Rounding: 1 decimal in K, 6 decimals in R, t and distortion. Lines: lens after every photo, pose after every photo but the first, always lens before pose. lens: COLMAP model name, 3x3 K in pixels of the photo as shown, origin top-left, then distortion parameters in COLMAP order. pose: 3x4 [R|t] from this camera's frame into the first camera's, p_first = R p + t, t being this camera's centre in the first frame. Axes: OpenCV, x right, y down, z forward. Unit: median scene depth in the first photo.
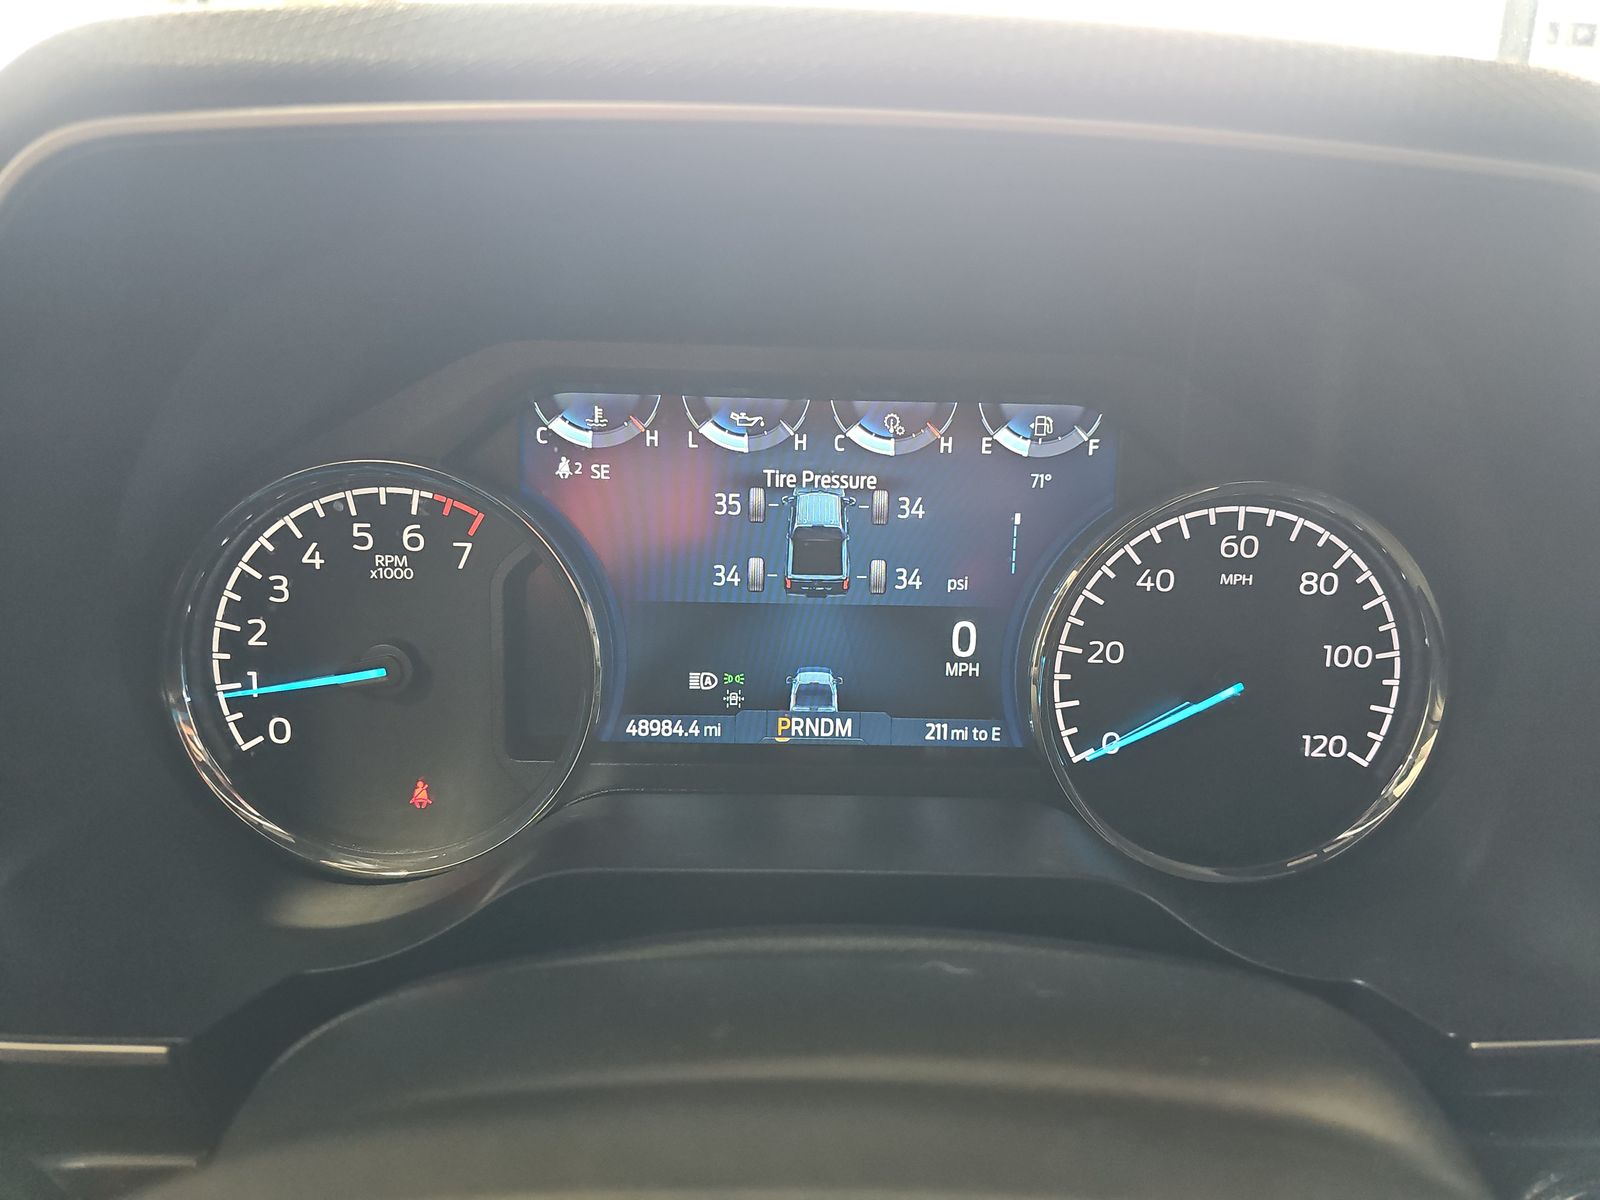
lens RADIAL K [[1089.7, 0, 802.6], [0, 1089.7, 588.7], [0, 0, 1]] dist [0.040727, -0.024395]
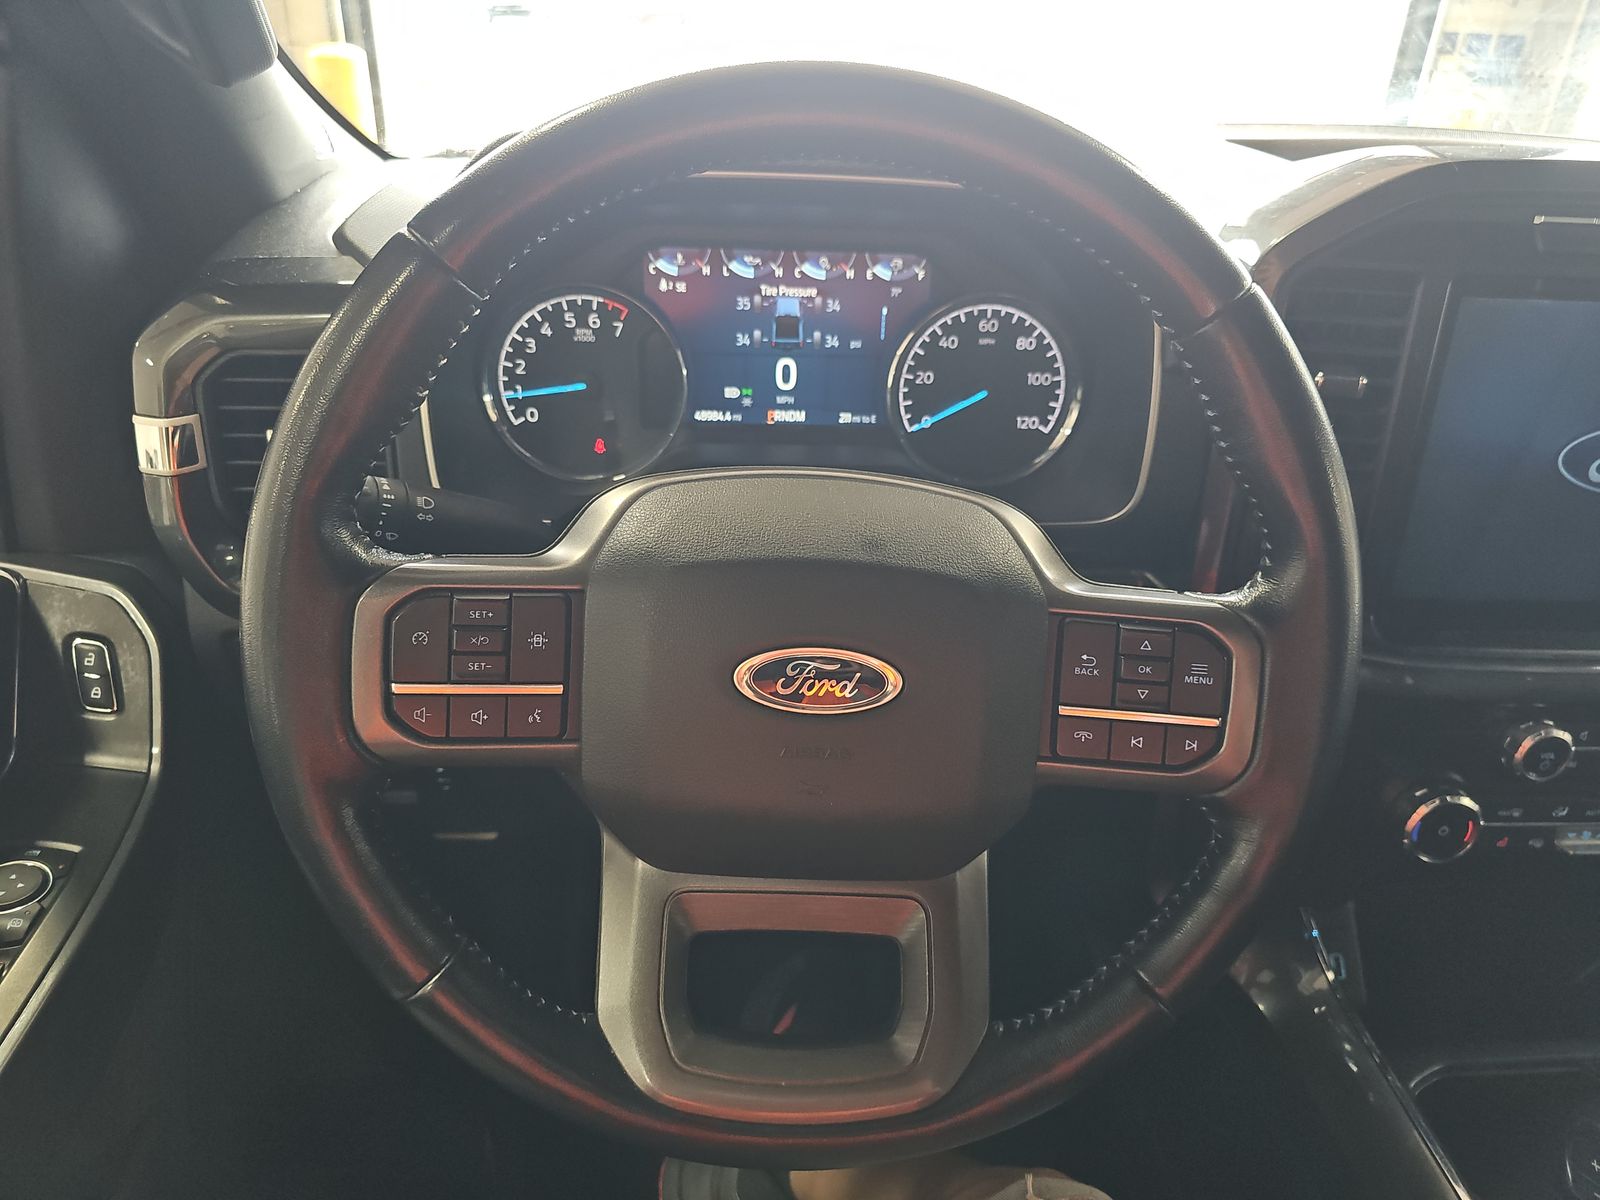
lens RADIAL K [[1089.7, 0, 800.2], [0, 1089.7, 601.1], [0, 0, 1]] dist [0.040727, -0.024395]
pose [[0.999995, 0.000188, 0.003305, 0.031224], [-0.000943, 0.973224, 0.229856, -0.005637], [-0.003173, -0.229858, 0.973219, -1.137005]]
